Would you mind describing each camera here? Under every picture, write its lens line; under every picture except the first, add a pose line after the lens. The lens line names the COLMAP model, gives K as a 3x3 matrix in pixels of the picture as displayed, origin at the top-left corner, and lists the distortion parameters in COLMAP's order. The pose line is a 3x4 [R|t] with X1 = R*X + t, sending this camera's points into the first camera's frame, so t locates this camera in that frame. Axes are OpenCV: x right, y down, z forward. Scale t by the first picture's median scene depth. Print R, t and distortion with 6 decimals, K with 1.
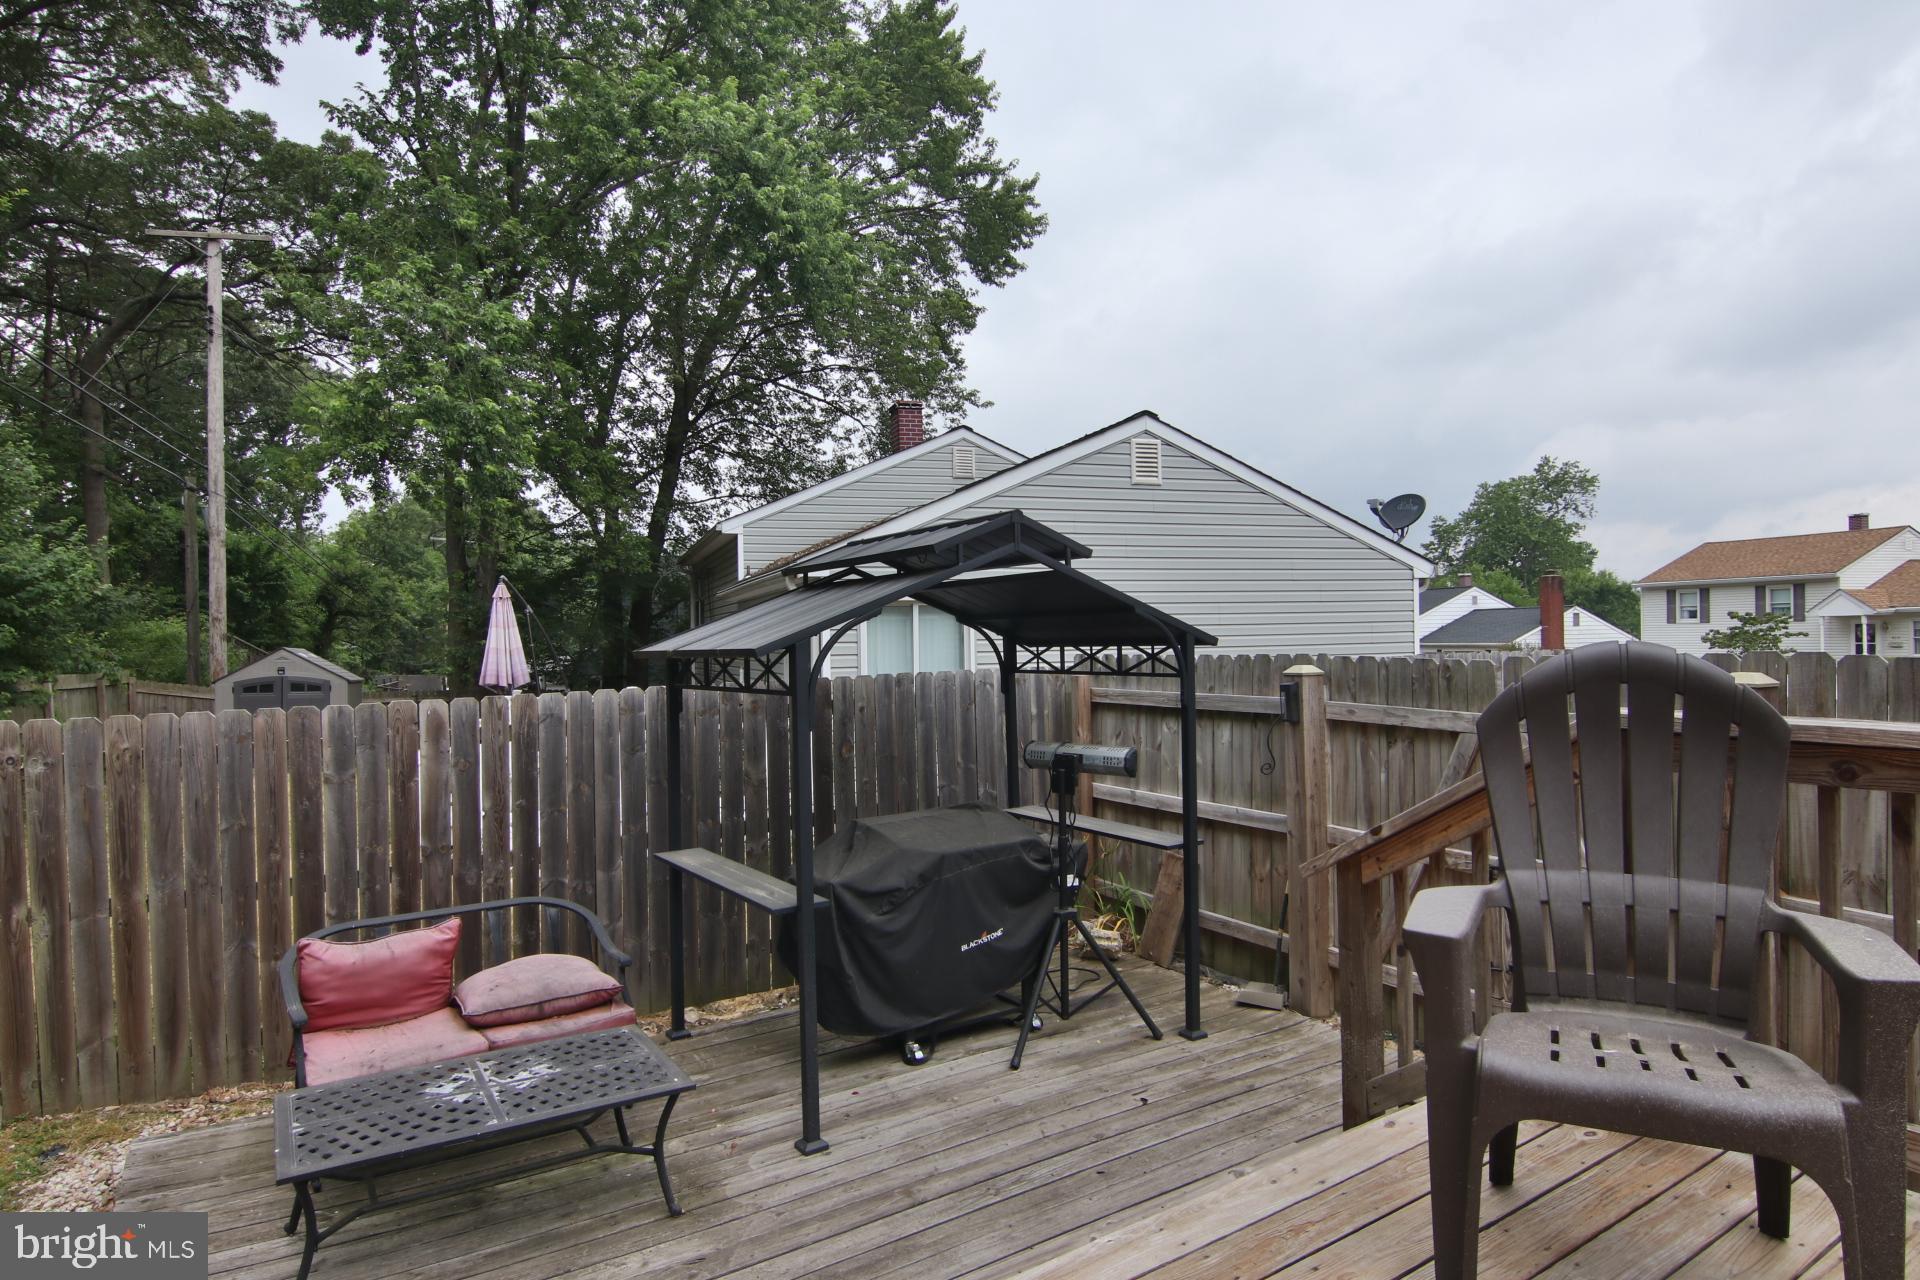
lens RADIAL K [[1097.3, 0, 955.6], [0, 1097.3, 640.8], [0, 0, 1]] dist [-0.001169, -0.014844]
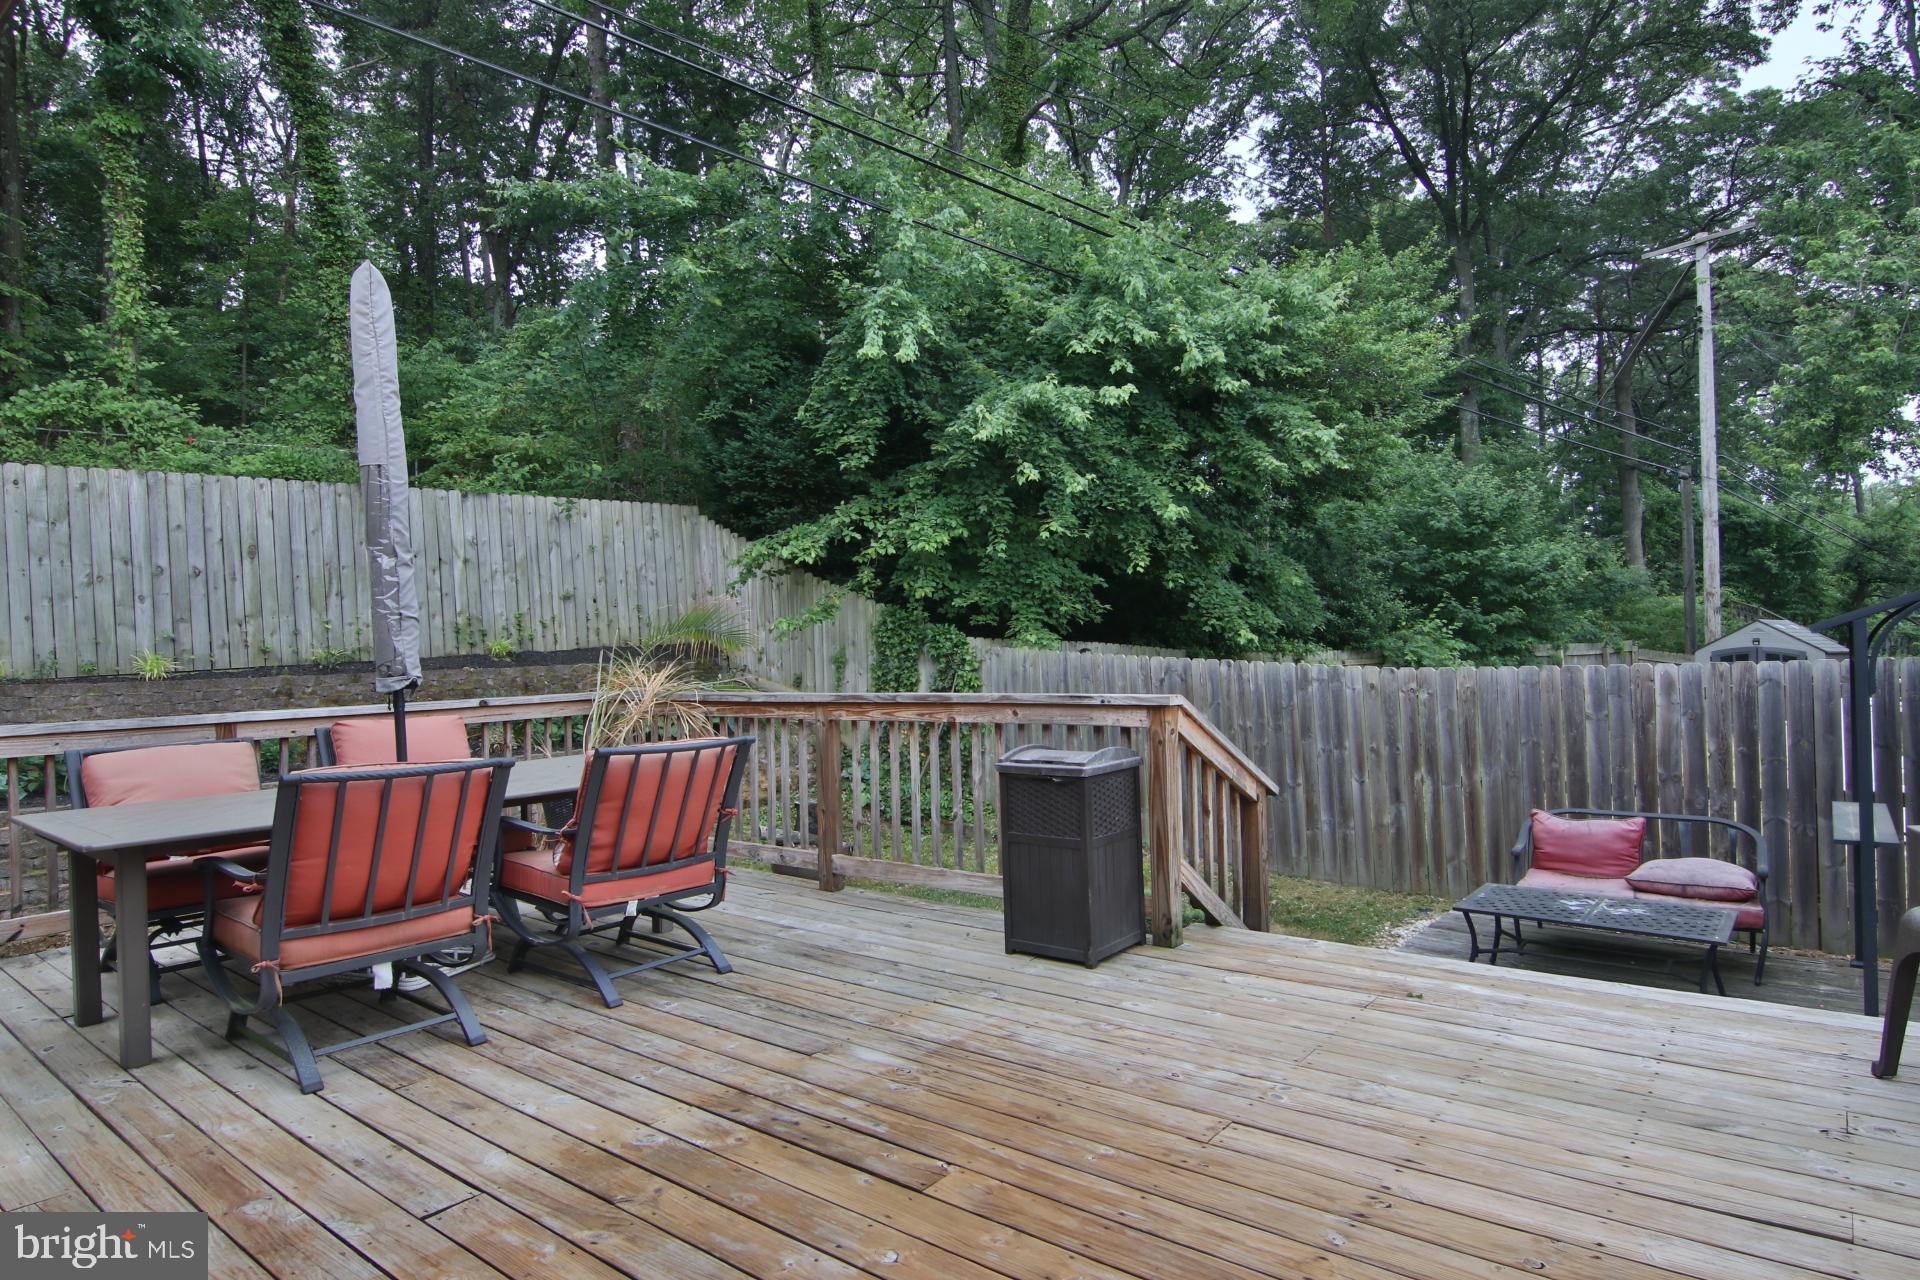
lens RADIAL K [[1097.3, 0, 948.3], [0, 1097.3, 642.3], [0, 0, 1]] dist [-0.001169, -0.014844]
pose [[0.308978, 0.007167, -0.951042, 0.197986], [0.020128, 0.999698, 0.014073, -0.003073], [0.950856, -0.023490, 0.308741, -0.090041]]
